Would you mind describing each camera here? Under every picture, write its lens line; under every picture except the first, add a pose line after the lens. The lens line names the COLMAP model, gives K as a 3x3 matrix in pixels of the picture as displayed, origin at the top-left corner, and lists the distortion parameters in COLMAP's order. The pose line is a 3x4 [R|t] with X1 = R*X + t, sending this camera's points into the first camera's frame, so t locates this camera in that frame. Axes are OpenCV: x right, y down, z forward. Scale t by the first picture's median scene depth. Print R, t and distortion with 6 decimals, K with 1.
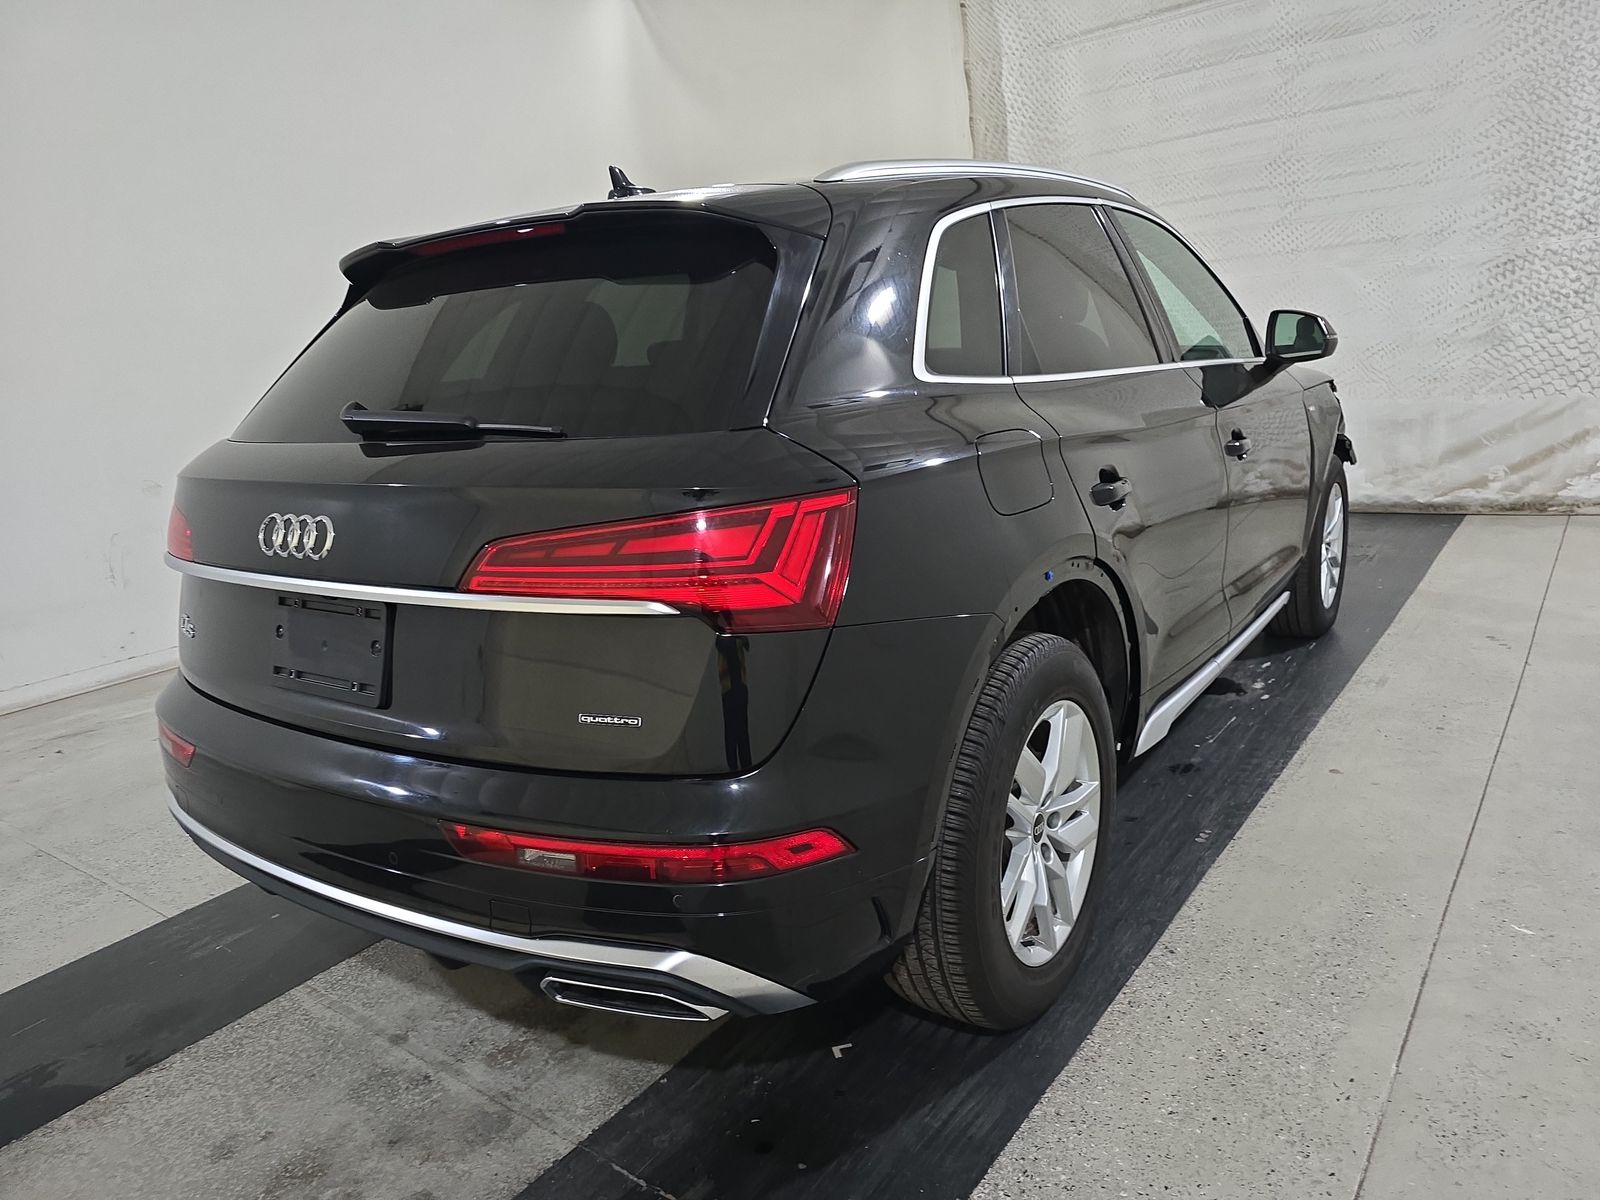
lens RADIAL K [[1086.4, 0, 800.0], [0, 1086.4, 600.0], [0, 0, 1]] dist [0.057162, -0.038184]
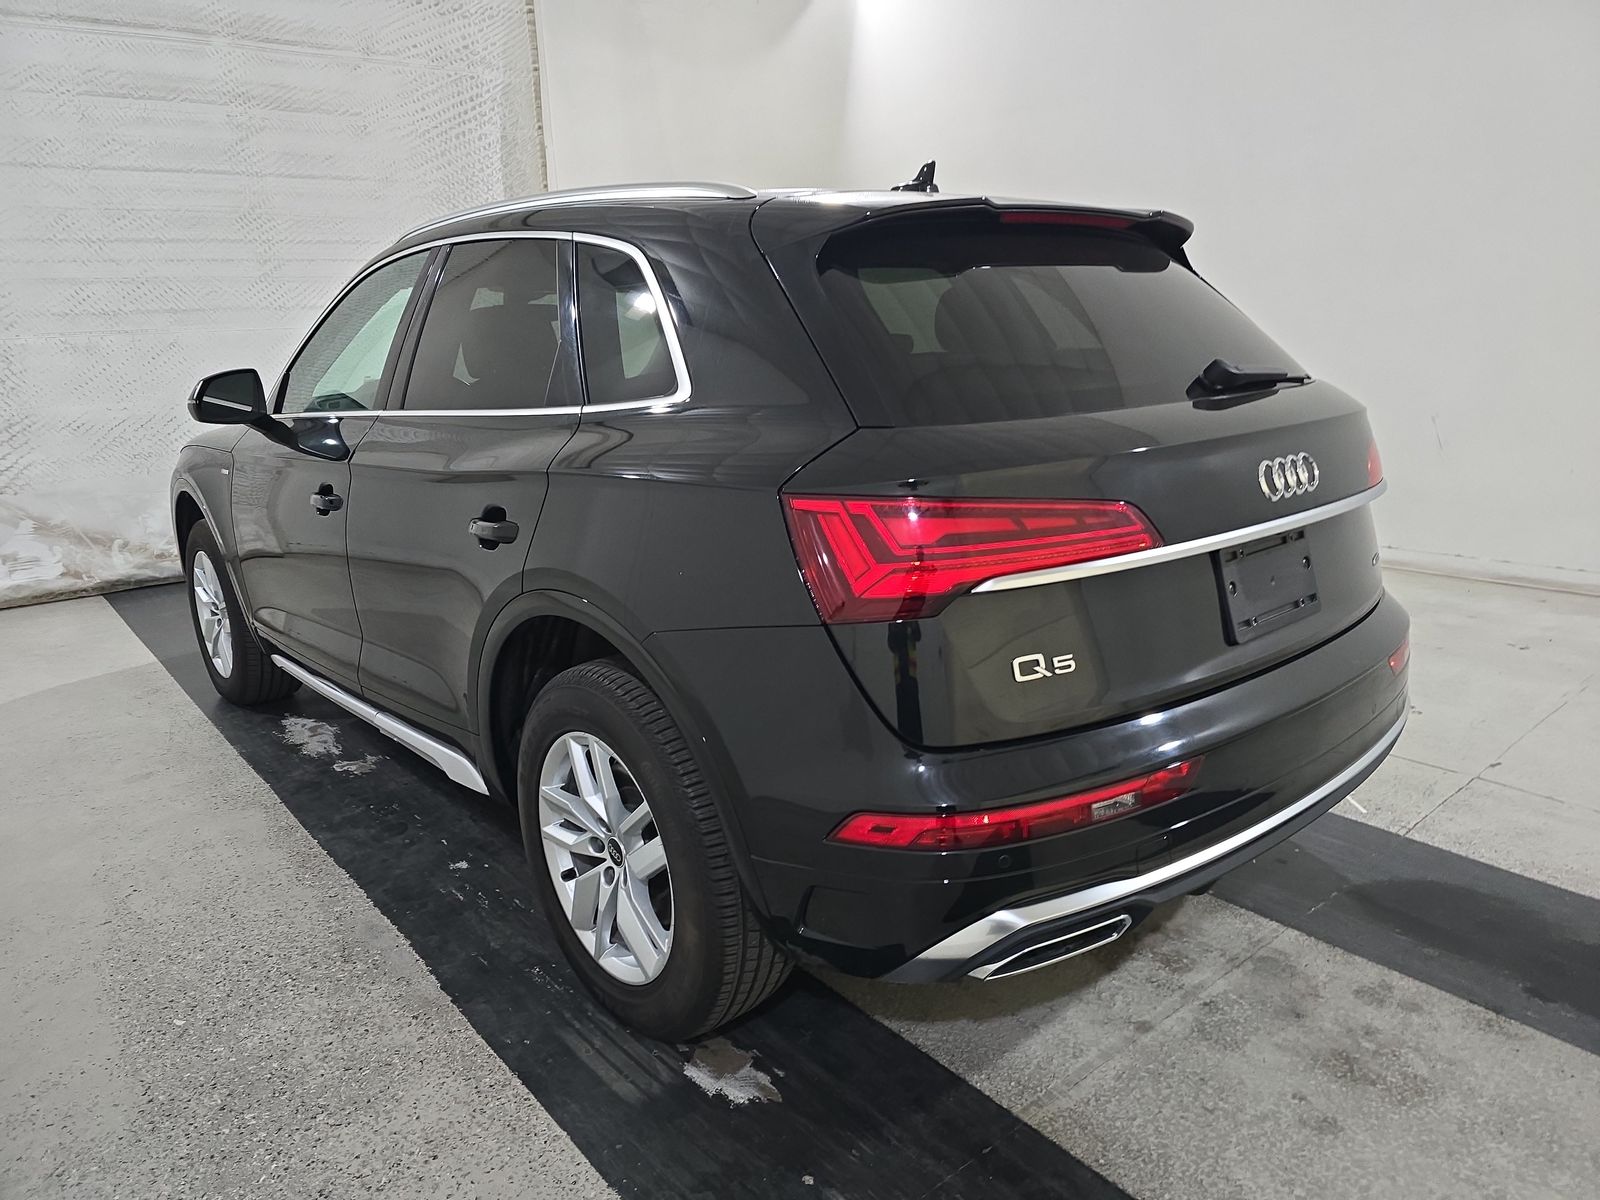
lens RADIAL K [[1086.4, 0, 800.0], [0, 1086.4, 600.0], [0, 0, 1]] dist [0.057162, -0.038184]
pose [[0.236387, -0.168867, 0.956873, -0.474582], [0.246676, 0.962949, 0.109000, -0.051977], [-0.939826, 0.210272, 0.269283, 0.346817]]
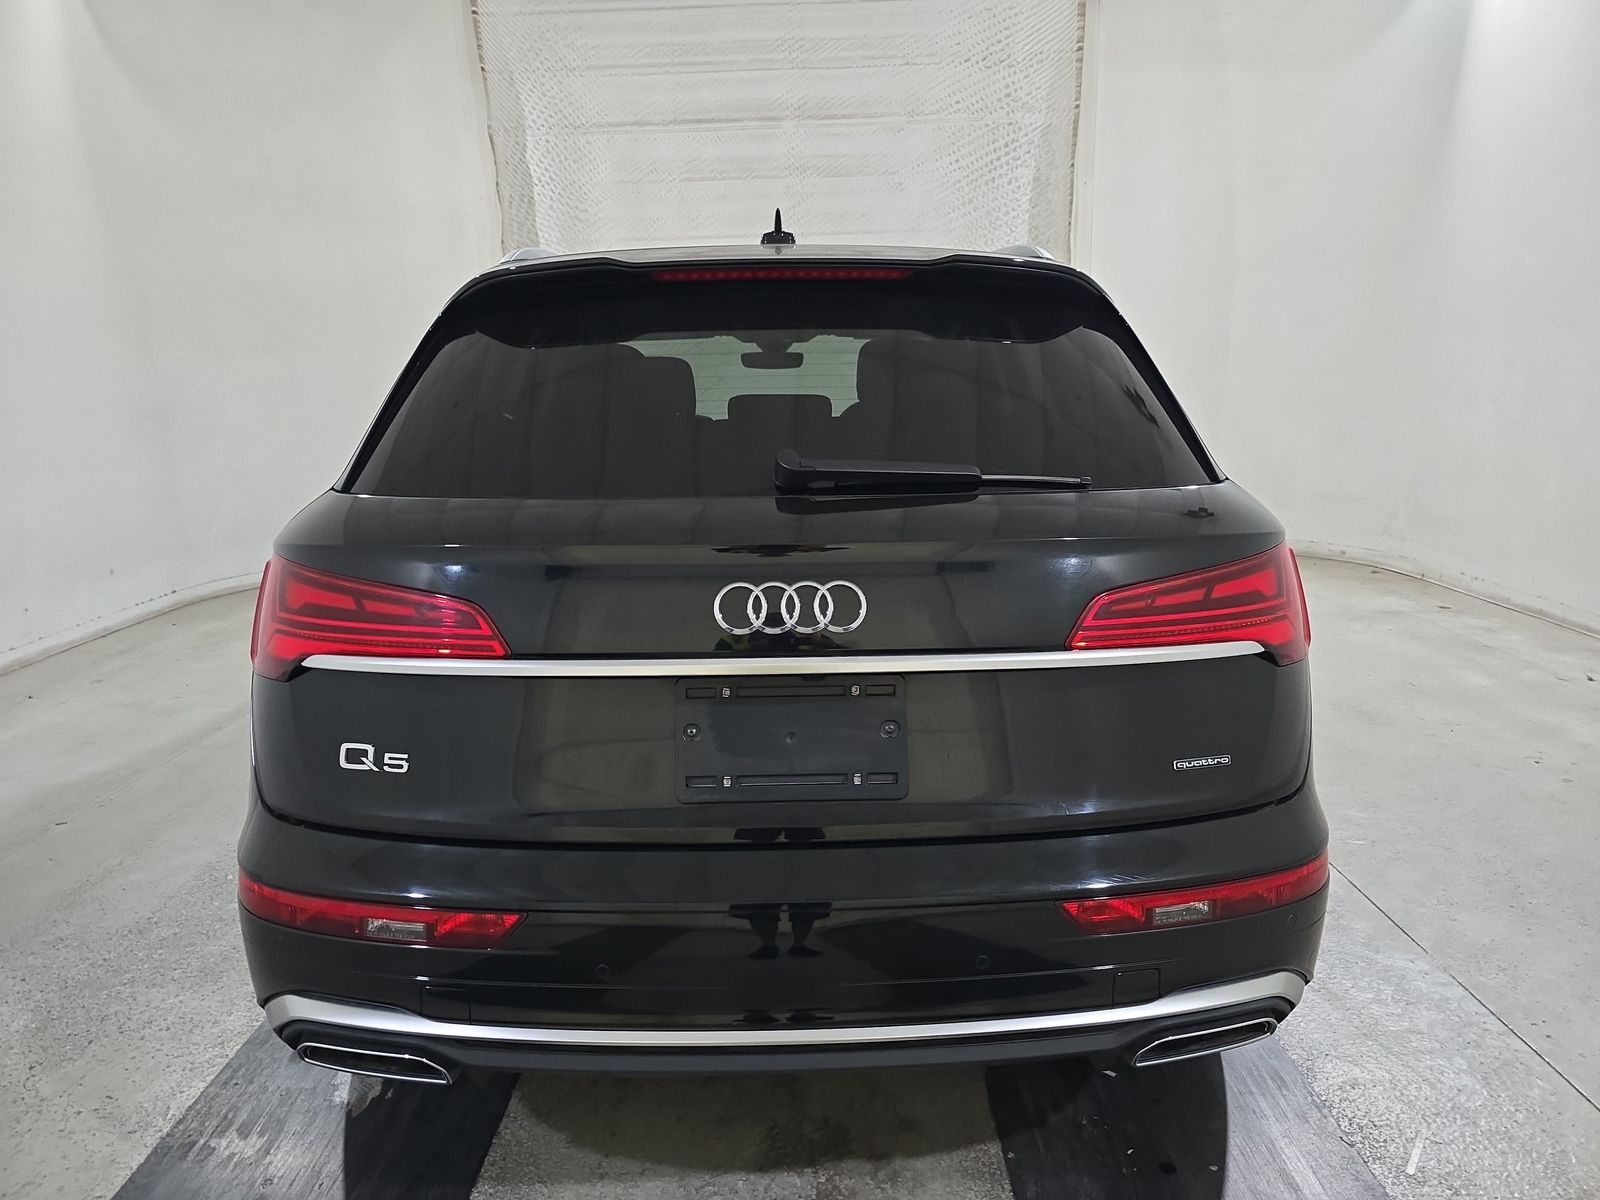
lens RADIAL K [[1086.4, 0, 800.0], [0, 1086.4, 600.0], [0, 0, 1]] dist [0.057162, -0.038184]
pose [[0.802309, -0.054832, 0.594385, -0.273106], [0.093565, 0.995015, -0.034505, -0.010276], [-0.589531, 0.083297, 0.803440, 0.097516]]
